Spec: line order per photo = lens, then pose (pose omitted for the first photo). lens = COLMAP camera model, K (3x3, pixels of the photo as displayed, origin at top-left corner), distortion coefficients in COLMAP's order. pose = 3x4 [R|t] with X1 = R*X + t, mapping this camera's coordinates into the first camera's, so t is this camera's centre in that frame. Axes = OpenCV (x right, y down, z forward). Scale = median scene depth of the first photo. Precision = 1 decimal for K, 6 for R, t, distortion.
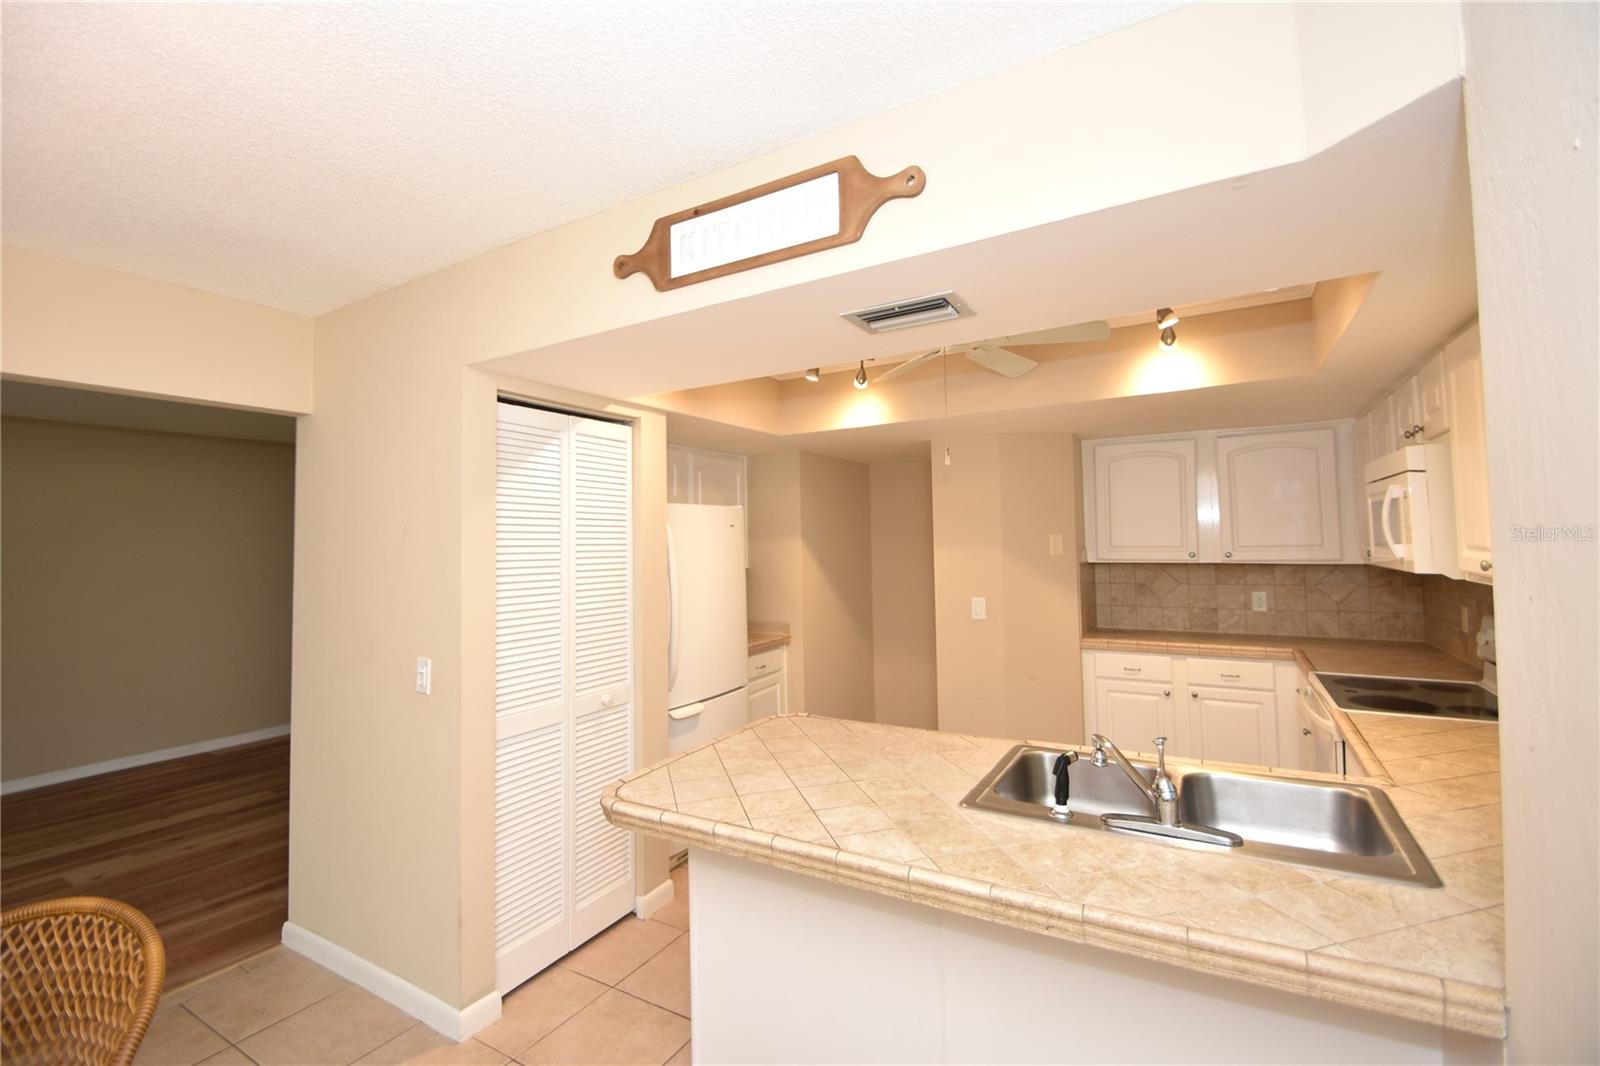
lens RADIAL K [[694.6, 0, 796.2], [0, 694.6, 508.6], [0, 0, 1]] dist [0.014715, -0.018721]
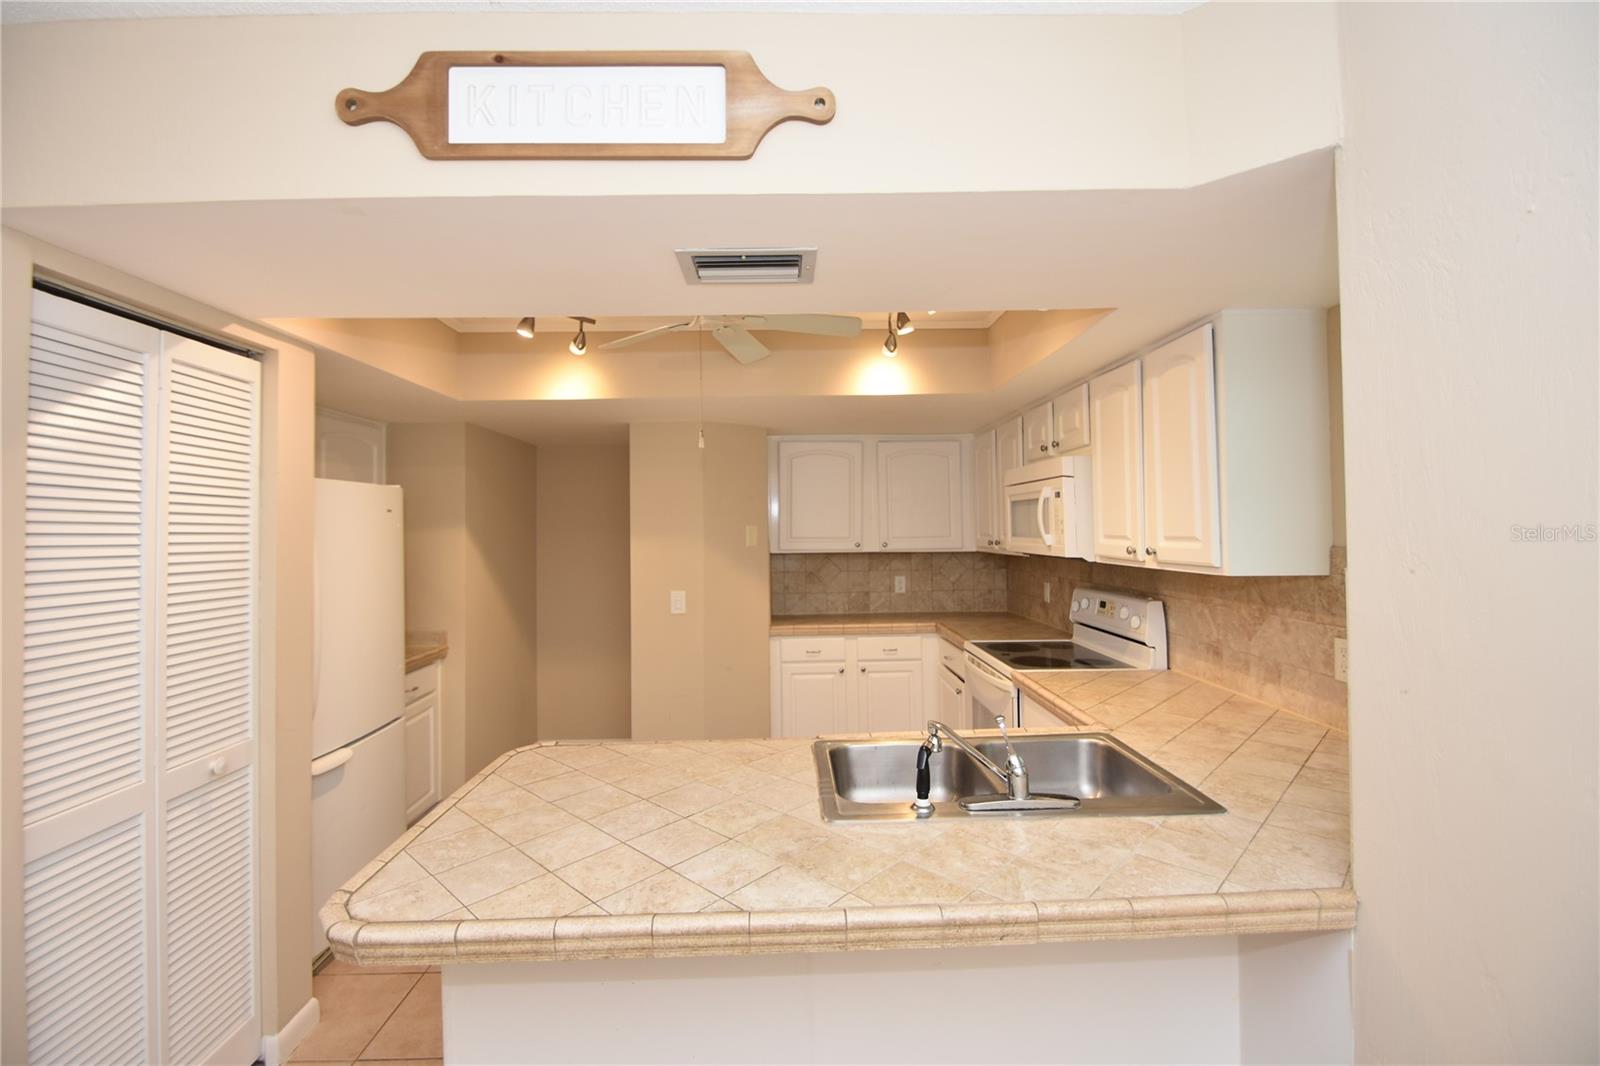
lens RADIAL K [[694.6, 0, 796.2], [0, 694.6, 508.6], [0, 0, 1]] dist [0.014715, -0.018721]
pose [[0.849747, 0.021654, 0.526746, -0.176006], [-0.026319, 0.999653, 0.001363, 0.014311], [-0.526534, -0.015021, 0.850021, 0.165554]]
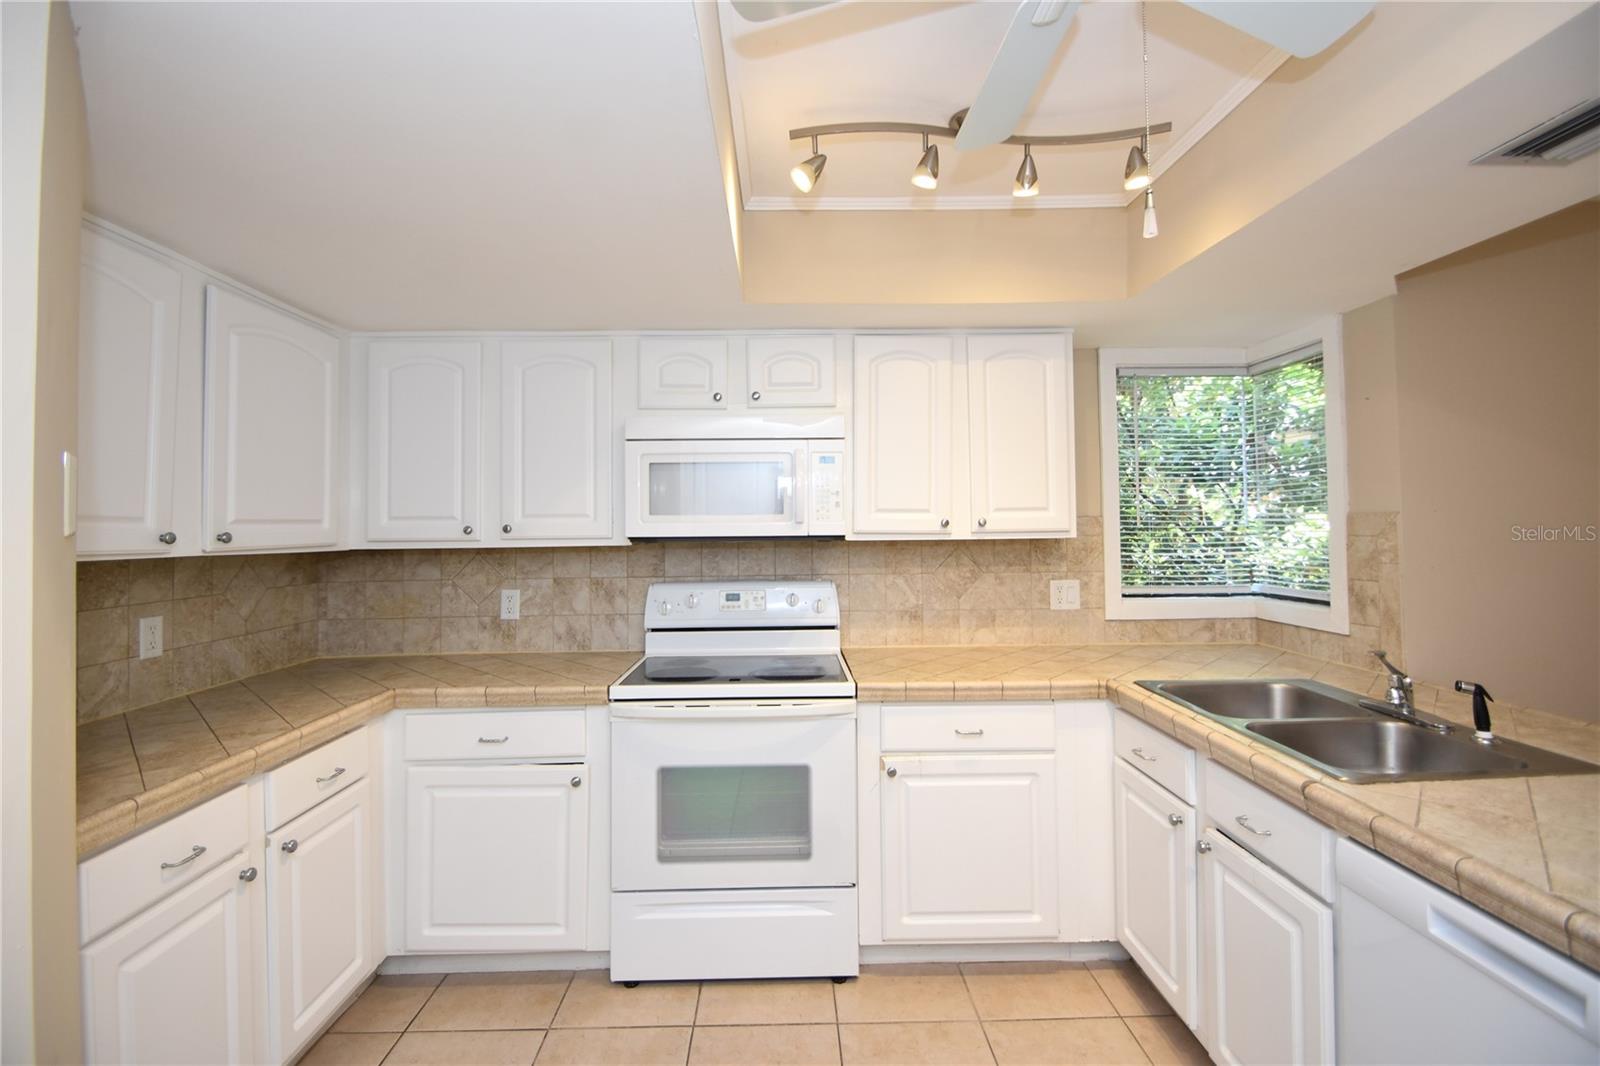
lens RADIAL K [[694.6, 0, 796.2], [0, 694.6, 508.6], [0, 0, 1]] dist [0.014715, -0.018721]
pose [[-0.524217, 0.044434, 0.850425, 0.019831], [-0.019092, 0.997774, -0.063902, 0.111149], [-0.851371, -0.049735, -0.522201, 1.476932]]
